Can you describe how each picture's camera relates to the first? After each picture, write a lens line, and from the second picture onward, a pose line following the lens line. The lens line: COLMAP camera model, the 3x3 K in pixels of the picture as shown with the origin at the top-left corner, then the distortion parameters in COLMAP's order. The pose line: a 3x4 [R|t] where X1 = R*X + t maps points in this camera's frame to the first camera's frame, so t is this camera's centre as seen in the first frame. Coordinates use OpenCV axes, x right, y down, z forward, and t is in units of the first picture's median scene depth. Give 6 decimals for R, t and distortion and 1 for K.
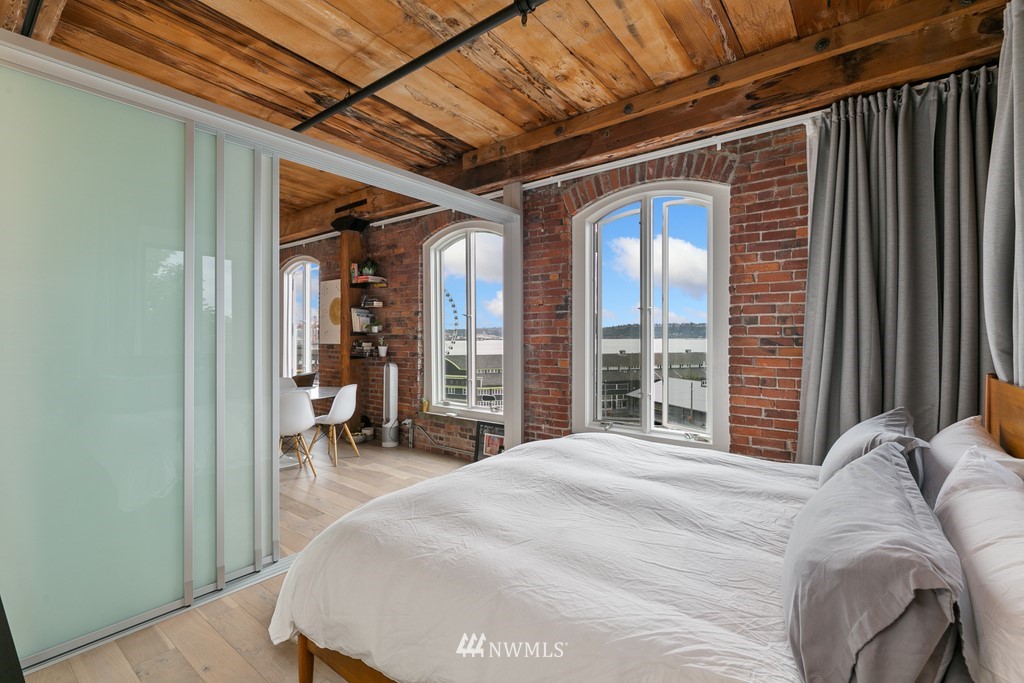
lens RADIAL K [[470.7, 0, 518.9], [0, 470.7, 336.2], [0, 0, 1]] dist [0.001581, -0.000982]
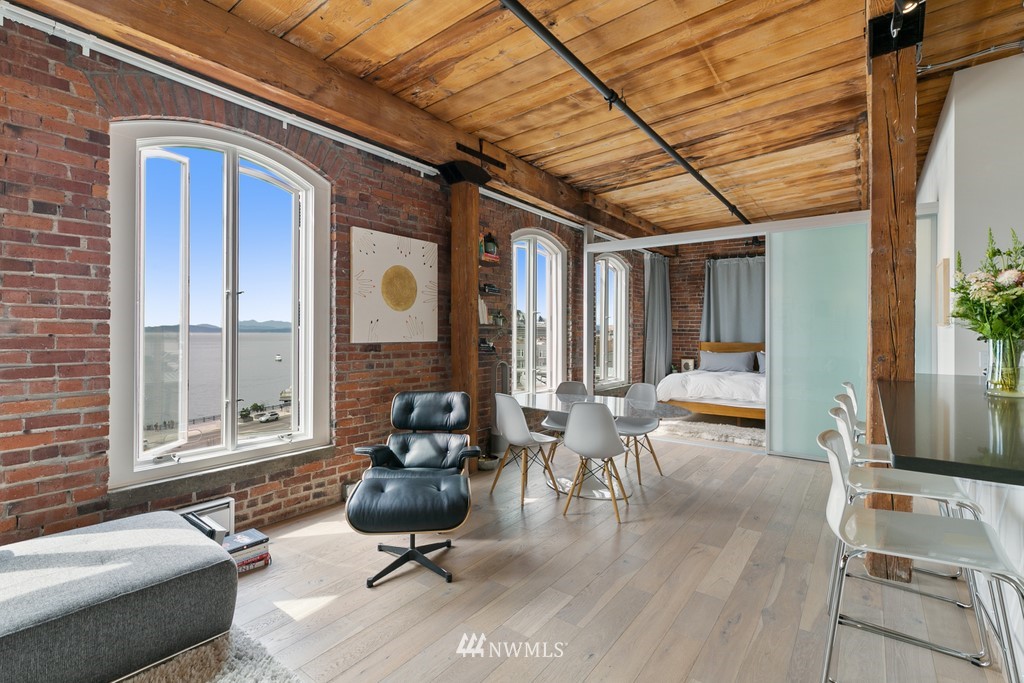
lens RADIAL K [[470.7, 0, 504.4], [0, 470.7, 334.6], [0, 0, 1]] dist [0.001581, -0.000982]
pose [[-0.018423, -0.008984, 0.999790, -2.111645], [-0.004258, 0.999951, 0.008907, 0.001771], [-0.999821, -0.004093, -0.018461, 1.854709]]
